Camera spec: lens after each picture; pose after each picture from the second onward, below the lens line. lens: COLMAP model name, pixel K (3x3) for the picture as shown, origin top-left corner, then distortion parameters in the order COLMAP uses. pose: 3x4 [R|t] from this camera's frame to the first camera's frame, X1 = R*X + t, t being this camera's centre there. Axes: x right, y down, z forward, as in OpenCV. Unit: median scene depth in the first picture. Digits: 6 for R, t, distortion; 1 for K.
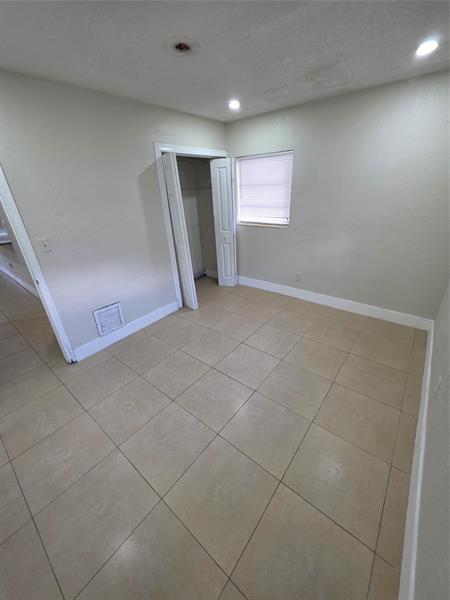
lens RADIAL K [[239.9, 0, 225.8], [0, 239.9, 298.2], [0, 0, 1]] dist [-0.001196, -0.000166]
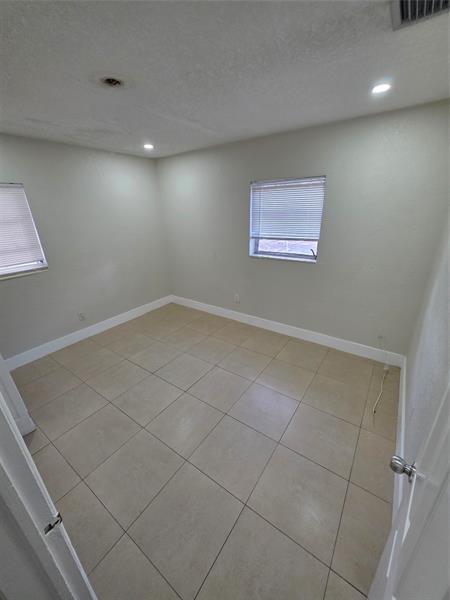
lens RADIAL K [[239.9, 0, 225.8], [0, 239.9, 298.2], [0, 0, 1]] dist [-0.001196, -0.000166]
pose [[-0.061887, -0.312223, 0.947991, -0.676473], [0.462795, 0.832557, 0.304416, -0.196171], [-0.884303, 0.457565, 0.092971, 0.449802]]
